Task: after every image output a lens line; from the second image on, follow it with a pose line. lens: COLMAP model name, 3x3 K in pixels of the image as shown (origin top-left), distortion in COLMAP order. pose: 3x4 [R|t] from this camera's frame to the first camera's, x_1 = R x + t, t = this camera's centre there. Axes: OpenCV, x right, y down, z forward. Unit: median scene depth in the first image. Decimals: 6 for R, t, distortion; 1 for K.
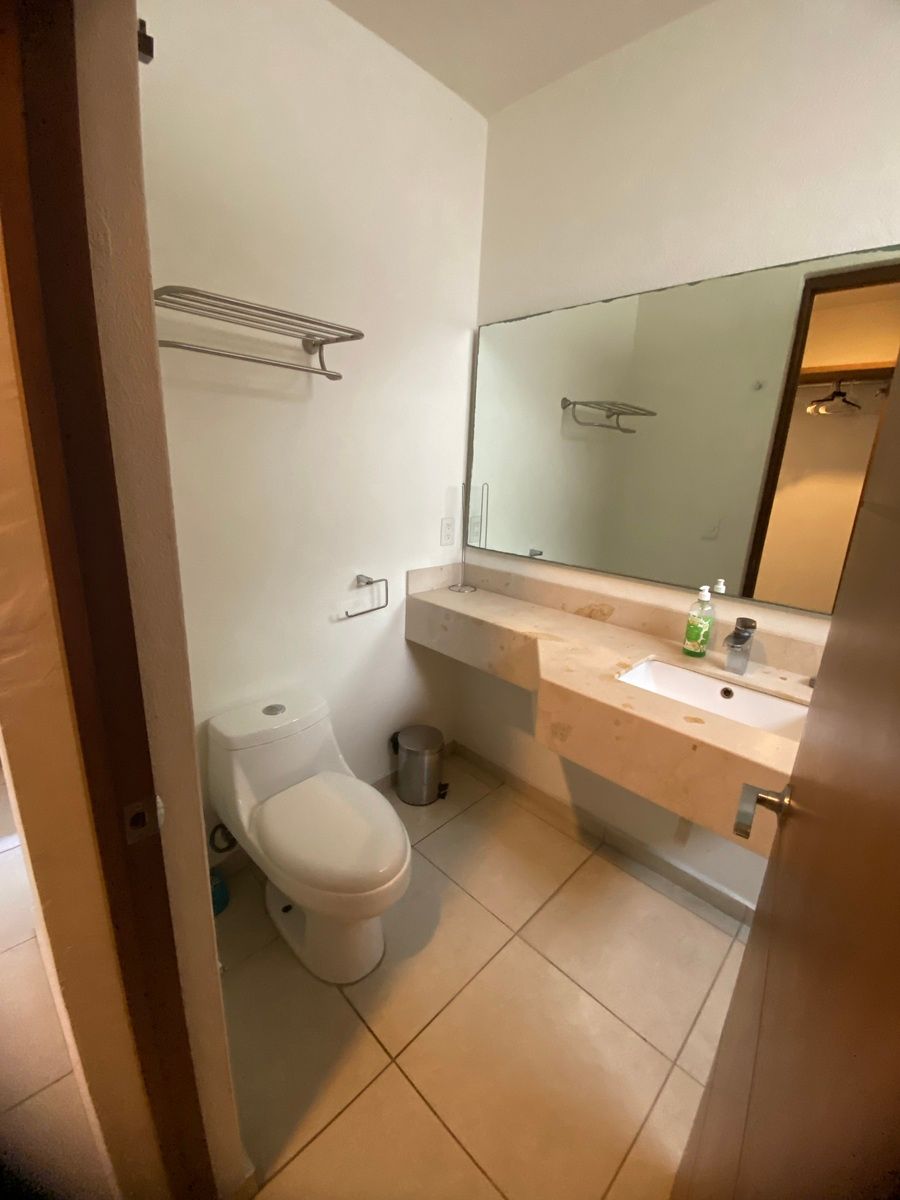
lens RADIAL K [[483.1, 0, 450.0], [0, 483.1, 596.6], [0, 0, 1]] dist [-0.001208, -0.004254]
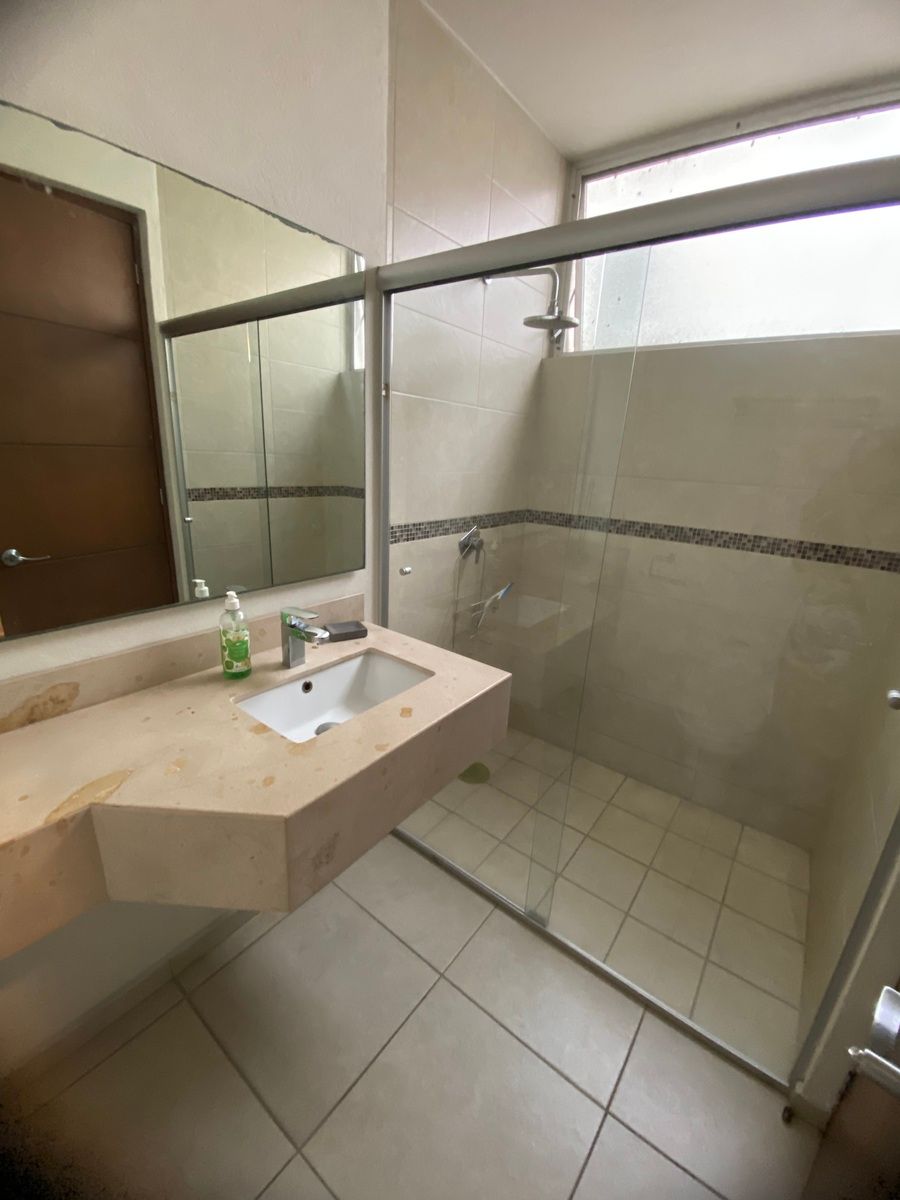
lens RADIAL K [[483.1, 0, 452.7], [0, 483.1, 606.0], [0, 0, 1]] dist [-0.001208, -0.004254]
pose [[-0.129548, -0.344458, 0.929821, -0.255753], [0.196178, 0.910283, 0.364553, -0.207728], [-0.971973, 0.229638, -0.050350, 0.658002]]
